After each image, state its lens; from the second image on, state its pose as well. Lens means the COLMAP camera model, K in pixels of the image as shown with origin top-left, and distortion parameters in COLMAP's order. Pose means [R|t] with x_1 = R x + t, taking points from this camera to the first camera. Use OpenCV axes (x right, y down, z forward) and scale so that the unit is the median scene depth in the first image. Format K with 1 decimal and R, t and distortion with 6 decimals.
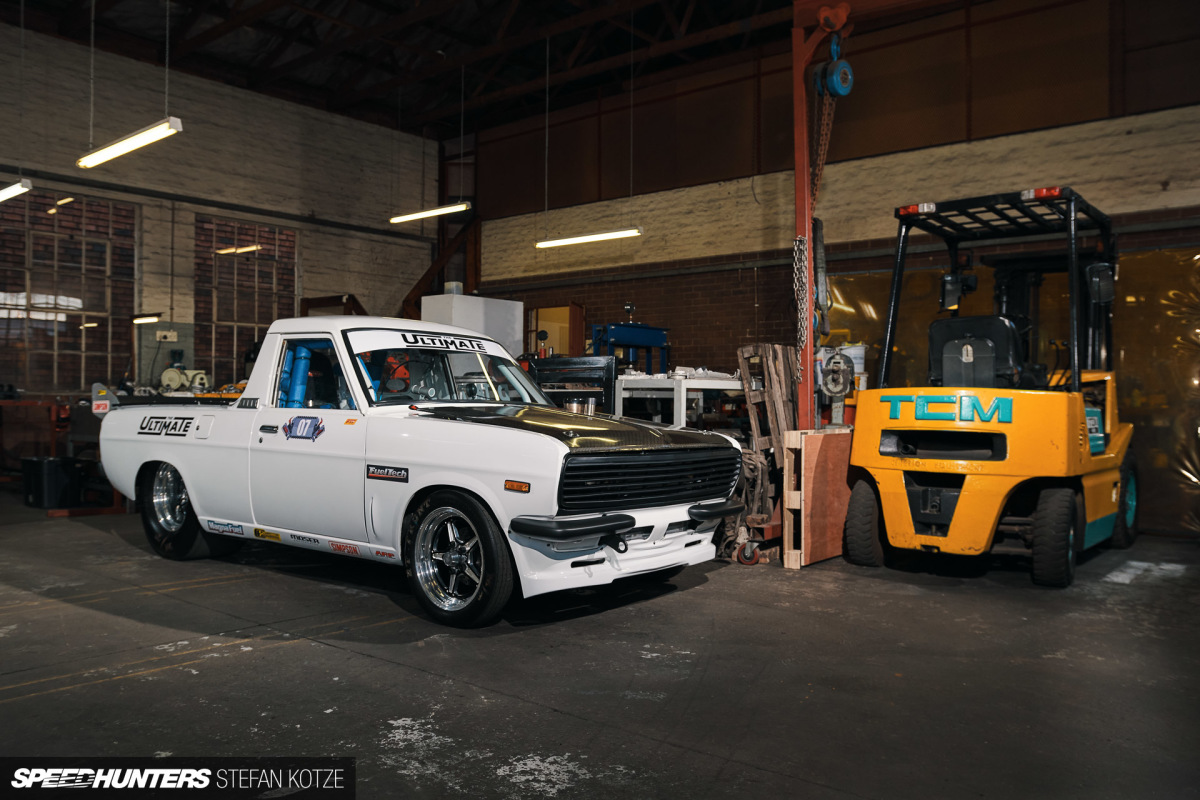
lens RADIAL K [[940.0, 0, 594.9], [0, 940.0, 401.6], [0, 0, 1]] dist [-0.077524, 0.055523]
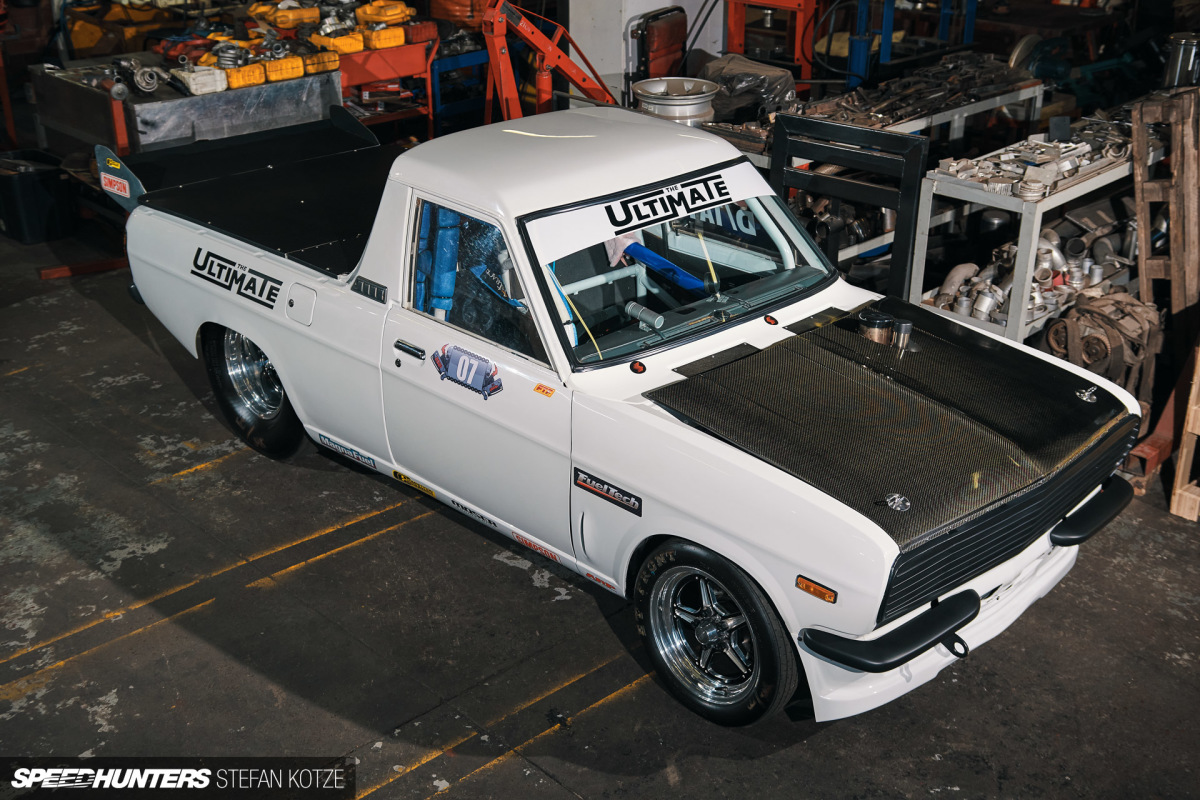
lens RADIAL K [[1428.2, 0, 598.1], [0, 1428.2, 406.3], [0, 0, 1]] dist [0.056031, 0.000000]
pose [[0.993015, 0.044402, -0.109313, -0.051094], [0.005340, 0.908622, 0.417584, -0.179541], [0.117865, -0.415251, 0.902039, 0.038270]]
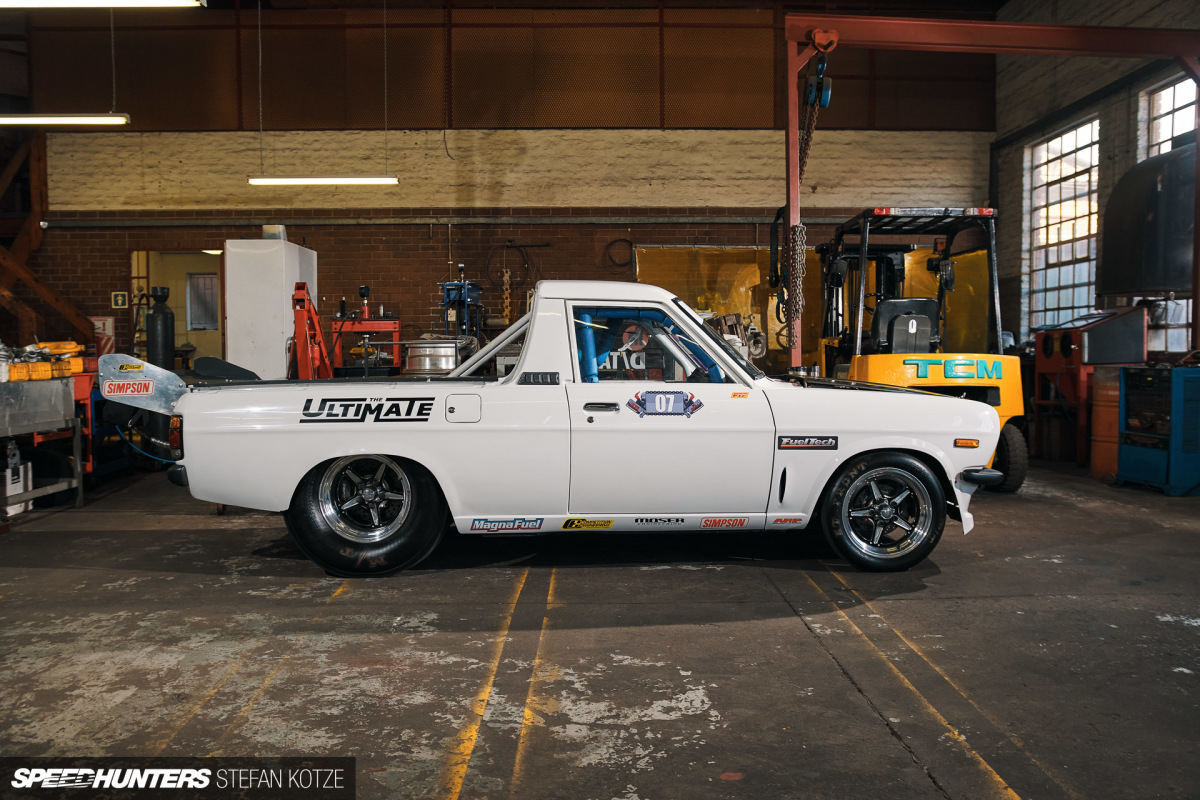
lens RADIAL K [[986.5, 0, 596.1], [0, 986.5, 401.5], [0, 0, 1]] dist [-0.065575, 0.042184]
pose [[0.760824, -0.041001, 0.647662, -0.484857], [0.008824, 0.998563, 0.052850, -0.013144], [-0.648899, -0.034494, 0.760092, 0.137594]]
